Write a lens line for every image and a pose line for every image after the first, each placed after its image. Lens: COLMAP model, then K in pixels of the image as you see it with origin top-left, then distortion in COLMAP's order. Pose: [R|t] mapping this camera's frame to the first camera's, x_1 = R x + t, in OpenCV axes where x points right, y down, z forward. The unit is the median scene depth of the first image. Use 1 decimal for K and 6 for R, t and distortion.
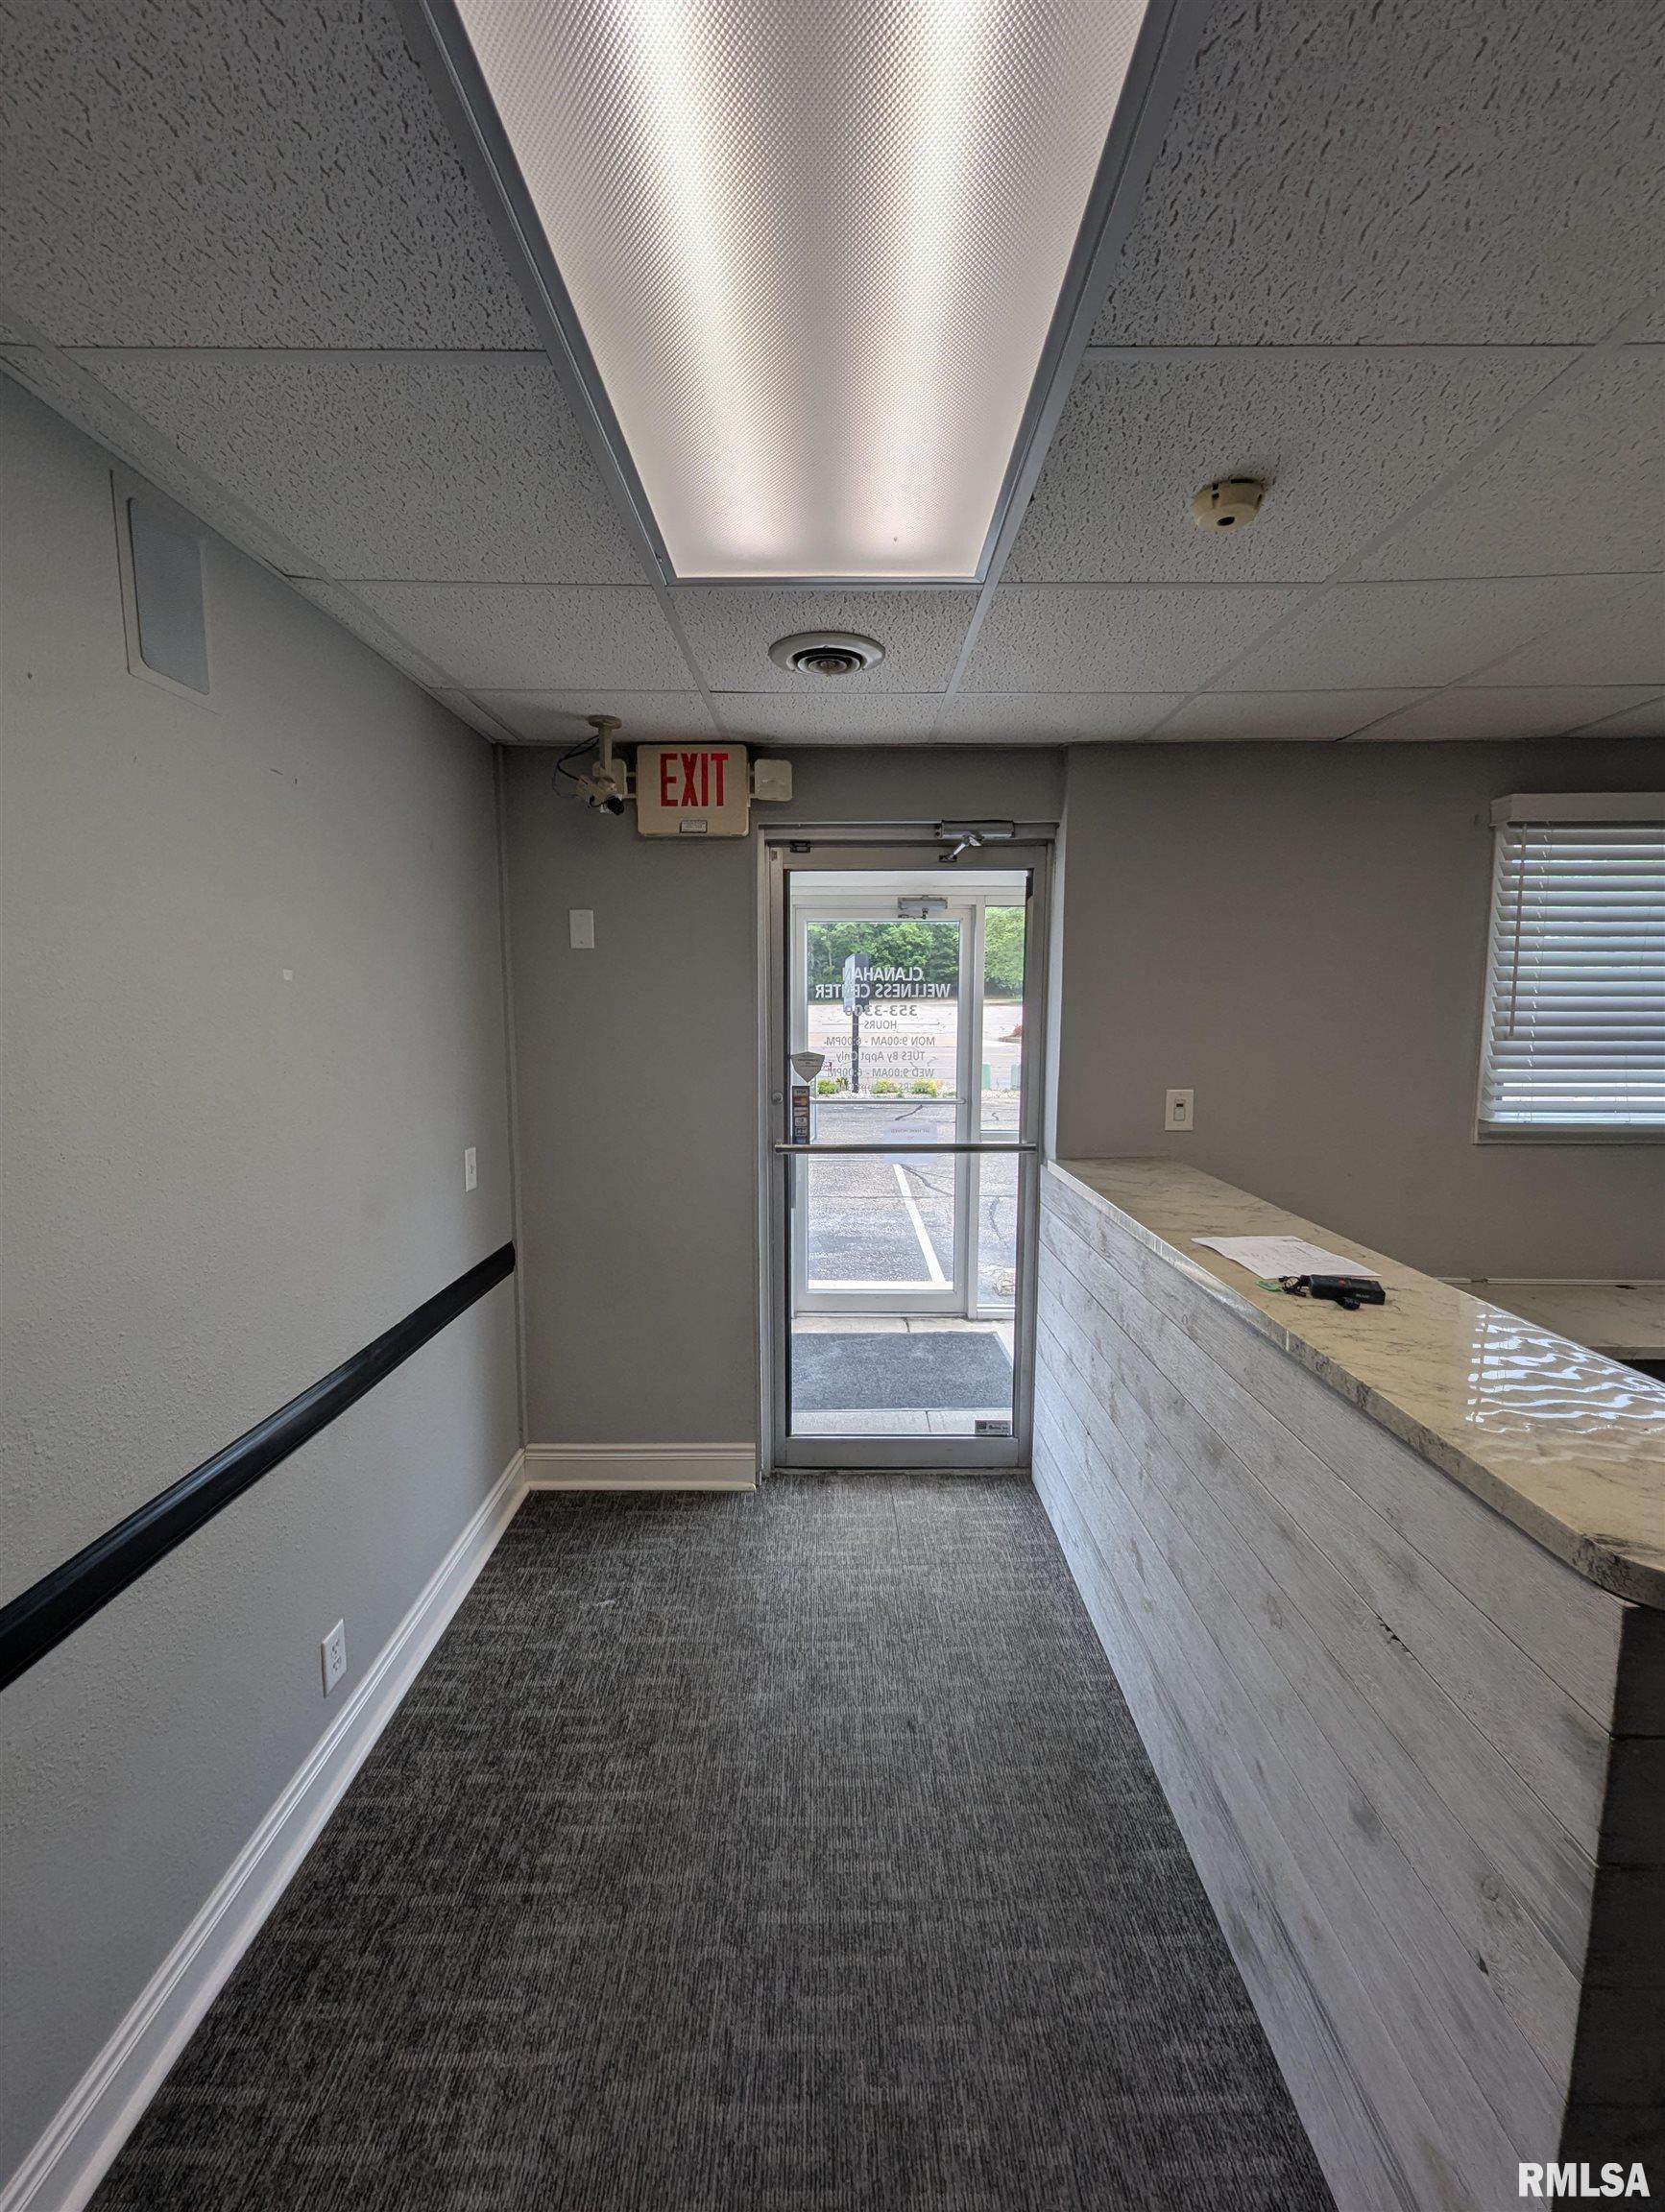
lens RADIAL K [[910.9, 0, 830.9], [0, 910.9, 1107.8], [0, 0, 1]] dist [-0.002075, -0.000183]
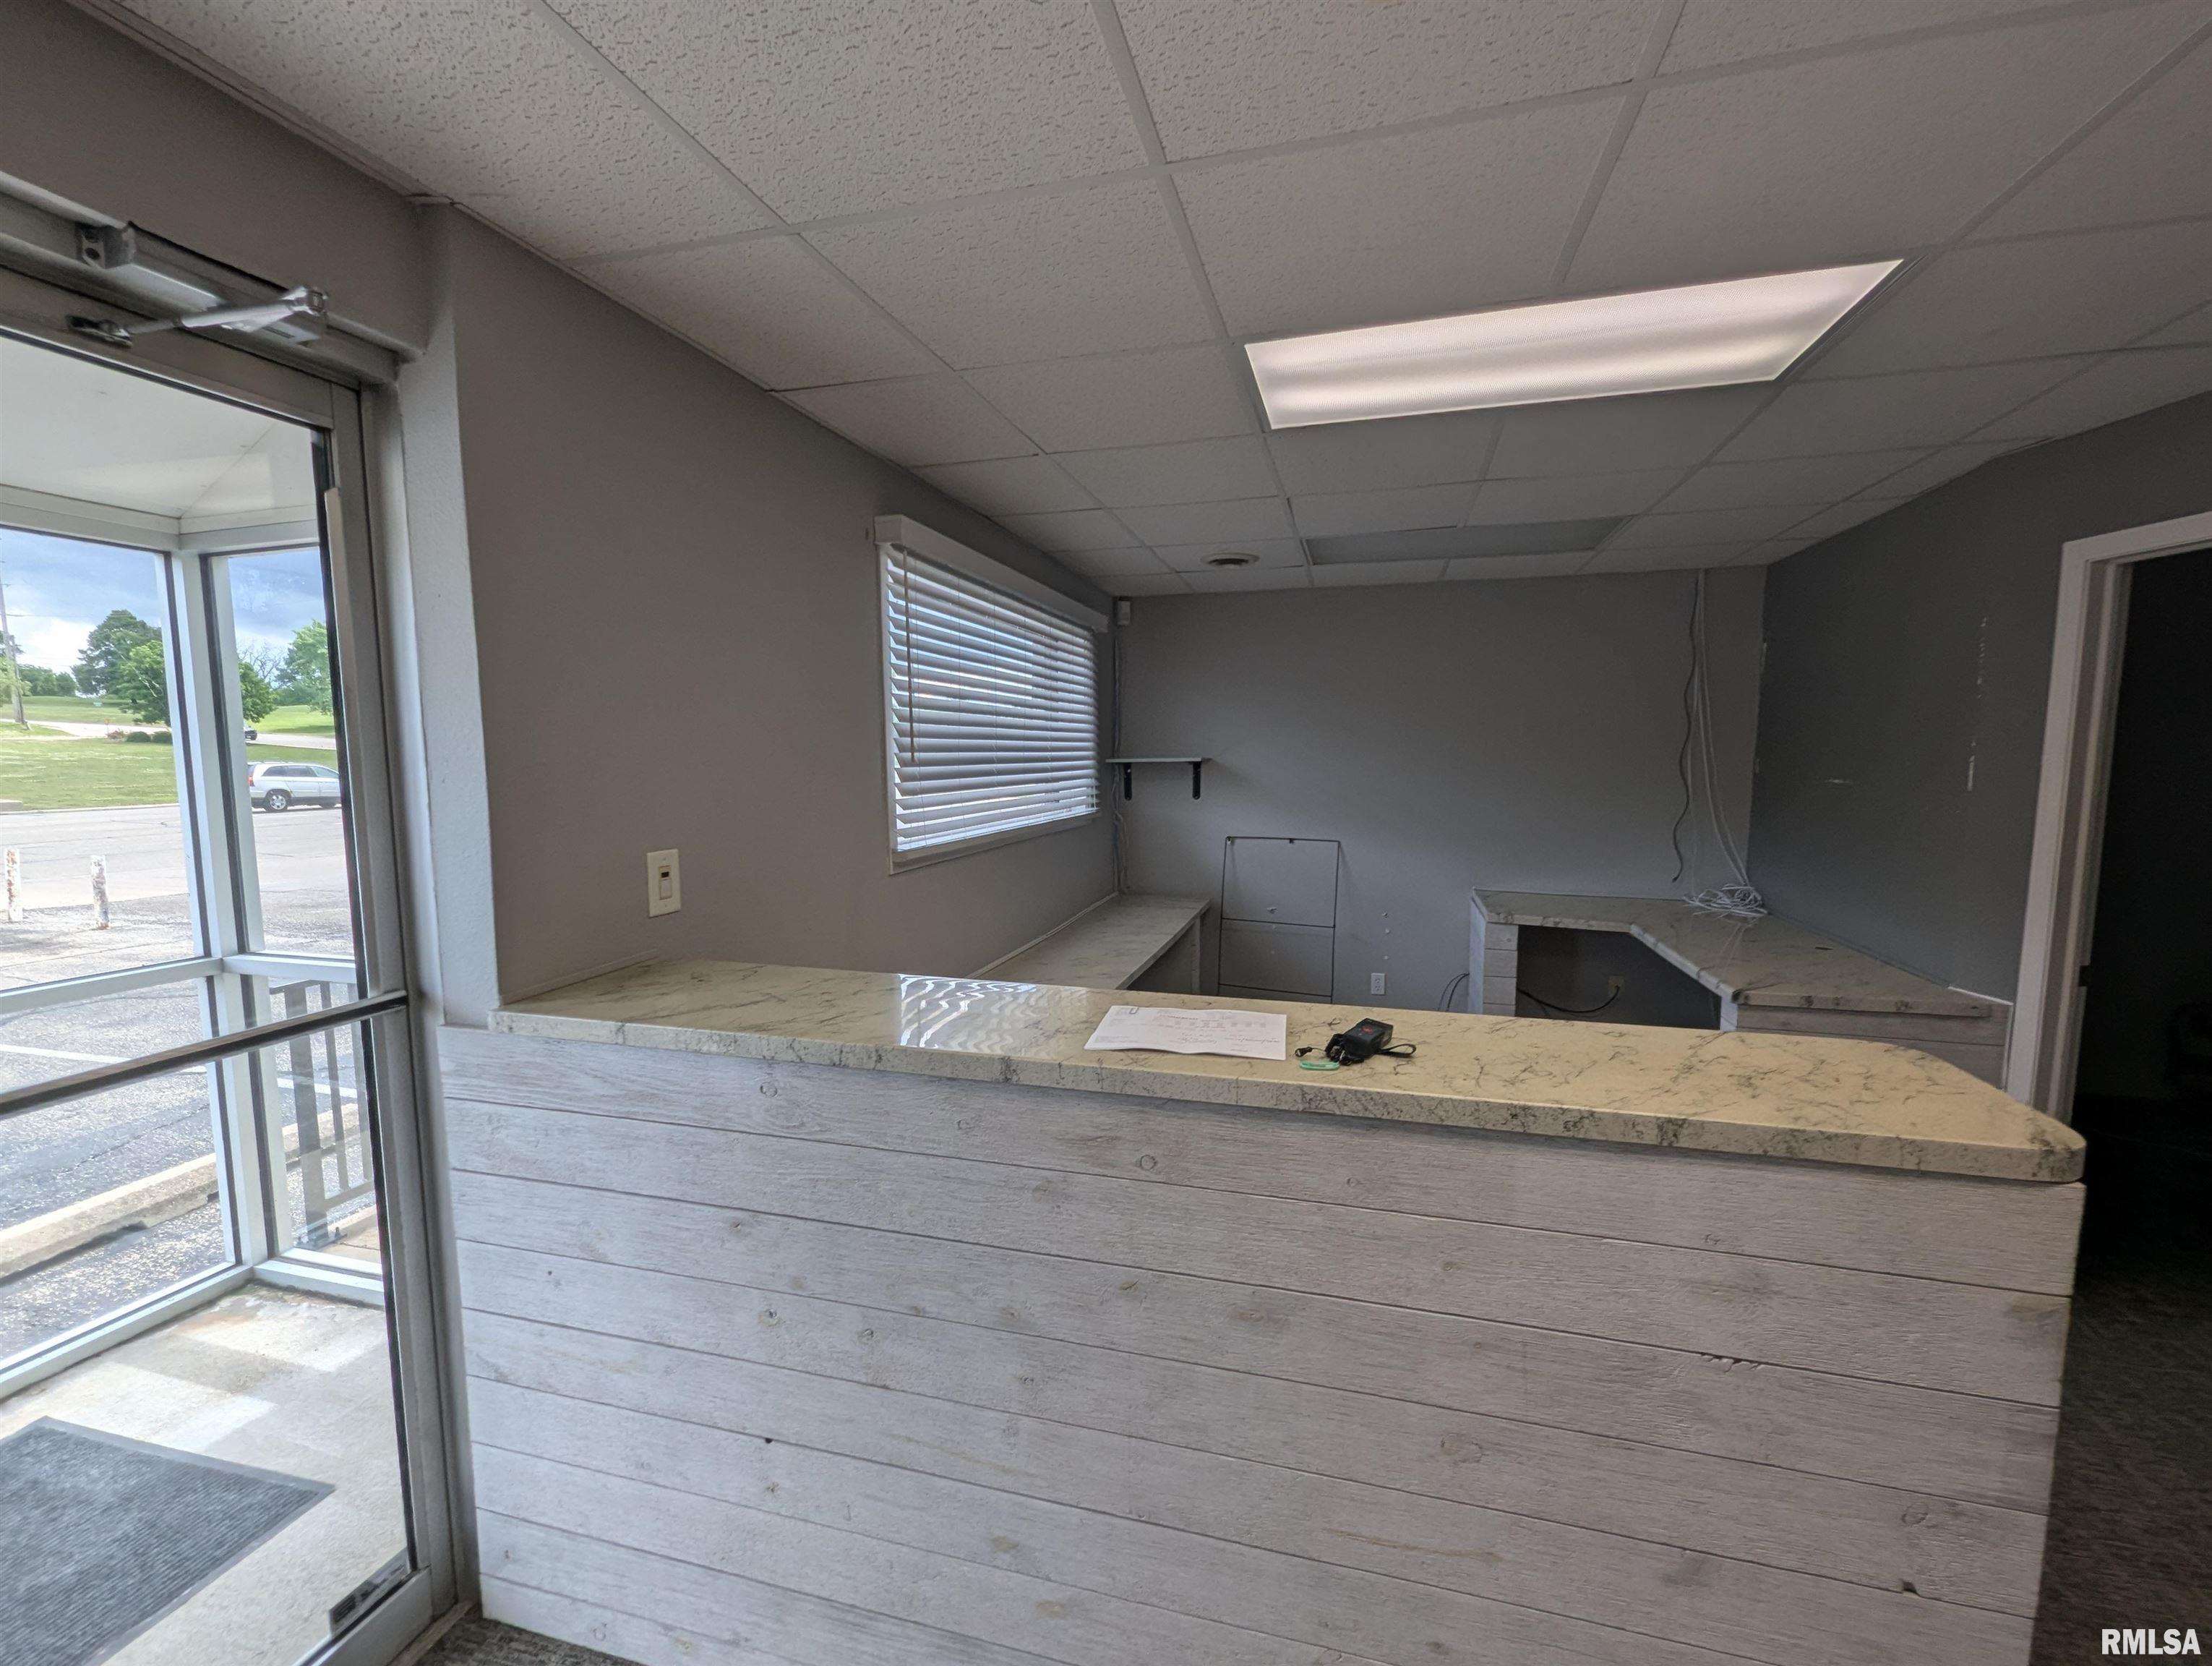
lens RADIAL K [[911.0, 0, 1112.2], [0, 911.0, 842.1], [0, 0, 1]] dist [-0.002075, -0.000183]
pose [[0.261910, -0.096295, 0.960276, -0.202240], [0.111136, 0.991400, 0.069105, -0.045713], [-0.958672, 0.088622, 0.270359, 0.656775]]
